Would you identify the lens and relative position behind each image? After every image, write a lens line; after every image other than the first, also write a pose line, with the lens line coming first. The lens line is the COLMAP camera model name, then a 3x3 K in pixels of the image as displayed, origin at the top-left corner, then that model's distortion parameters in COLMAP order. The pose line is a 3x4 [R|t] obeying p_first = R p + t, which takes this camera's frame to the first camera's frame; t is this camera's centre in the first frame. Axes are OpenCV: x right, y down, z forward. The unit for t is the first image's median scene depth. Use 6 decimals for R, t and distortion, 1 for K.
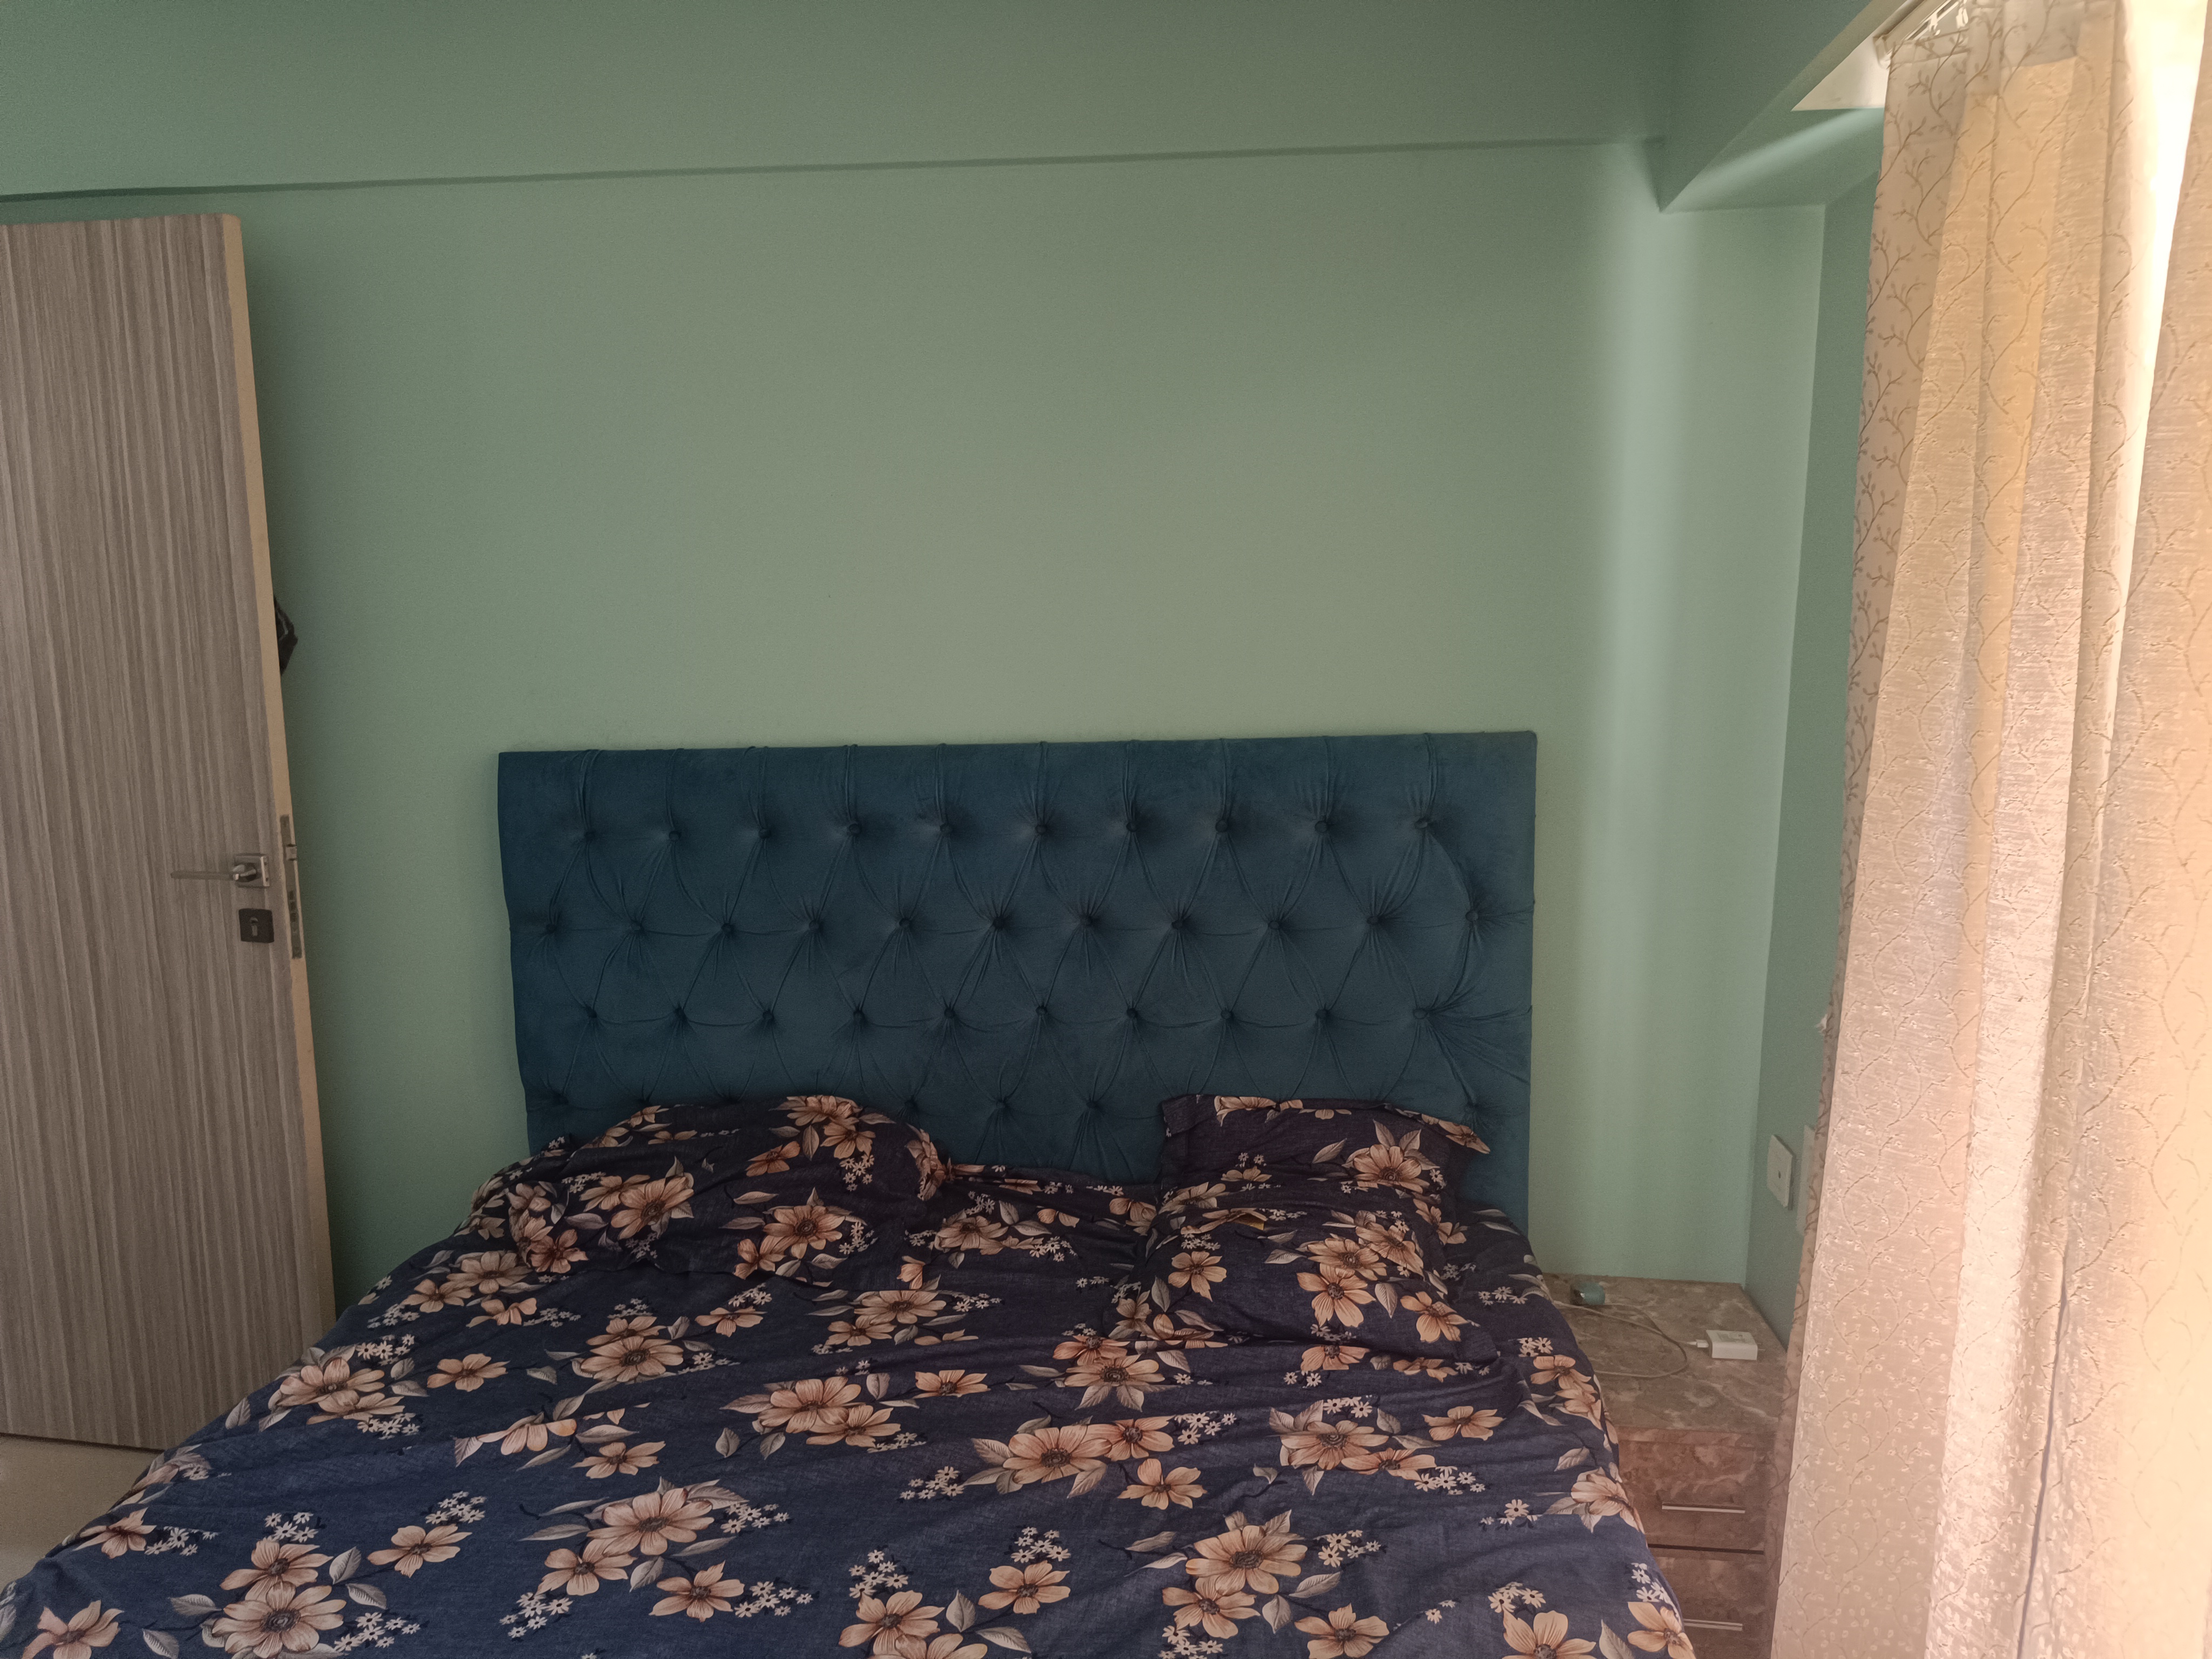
lens RADIAL K [[1540.3, 0, 1108.7], [0, 1540.3, 818.8], [0, 0, 1]] dist [0.043250, -0.049945]
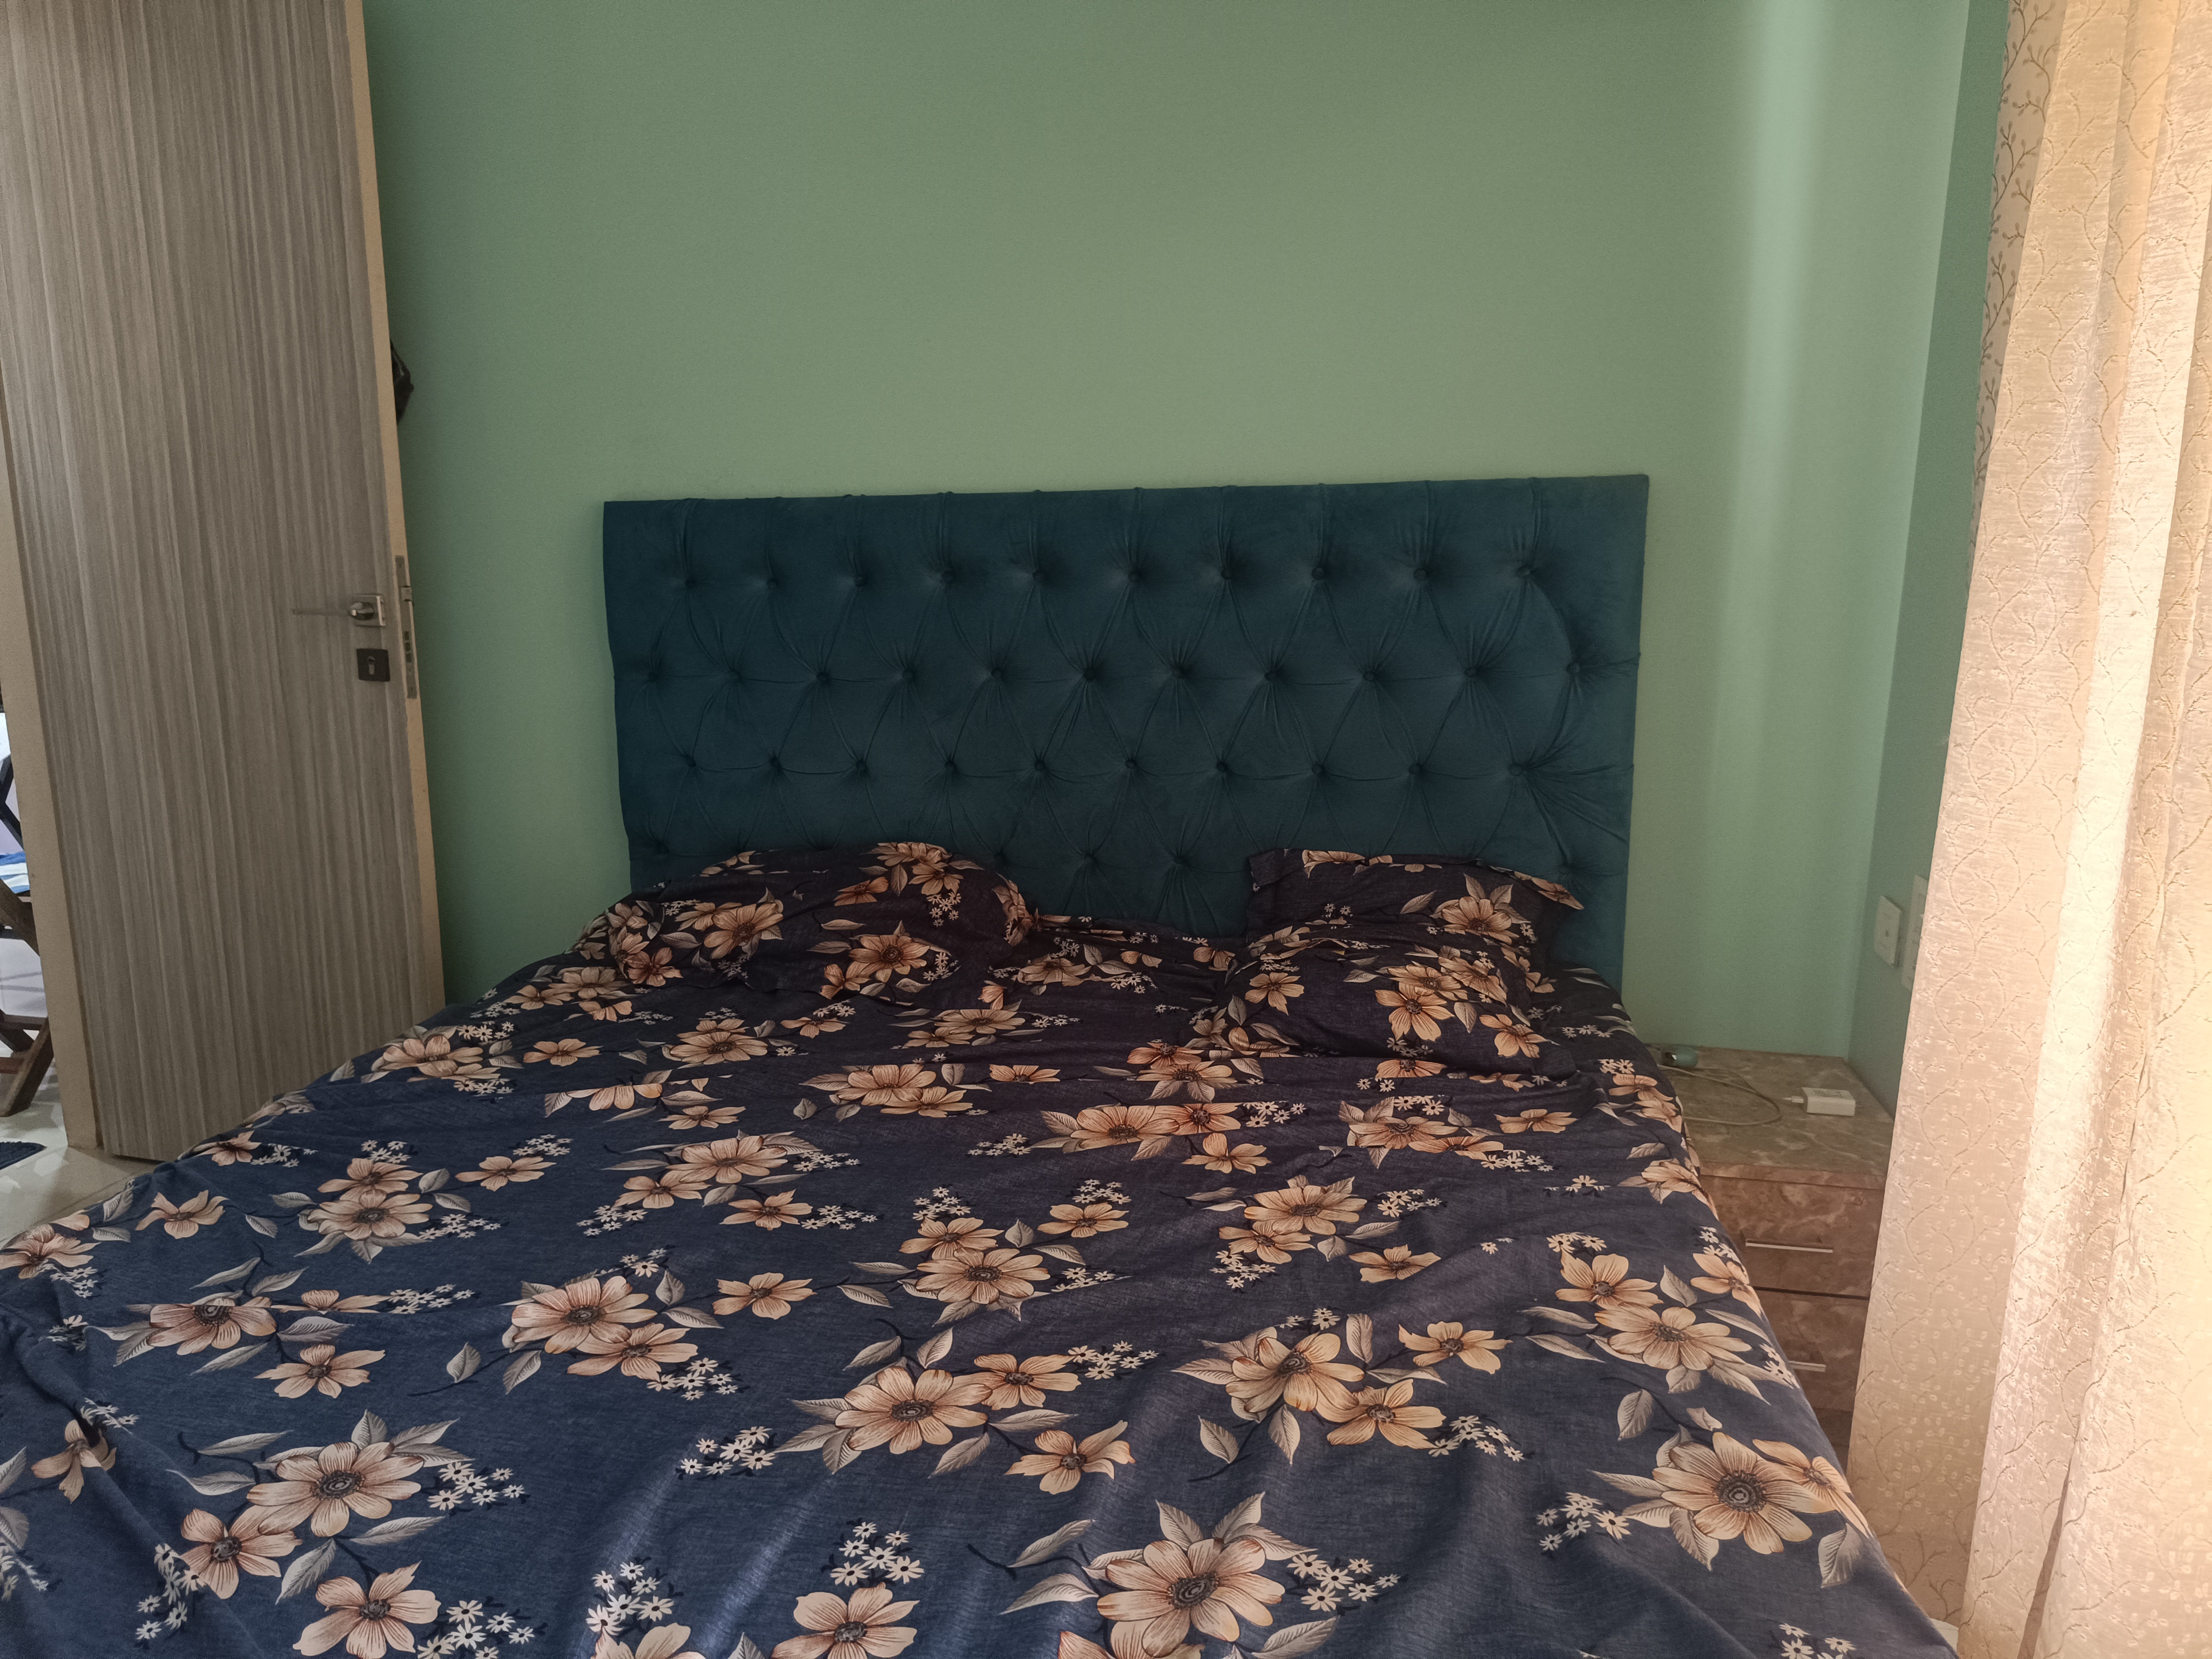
lens RADIAL K [[1550.9, 0, 1122.2], [0, 1550.9, 826.9], [0, 0, 1]] dist [0.045230, -0.049259]
pose [[0.997087, 0.026887, -0.071382, 0.027237], [-0.024031, 0.998887, 0.040575, 0.146639], [0.072393, -0.038741, 0.996623, -0.000403]]
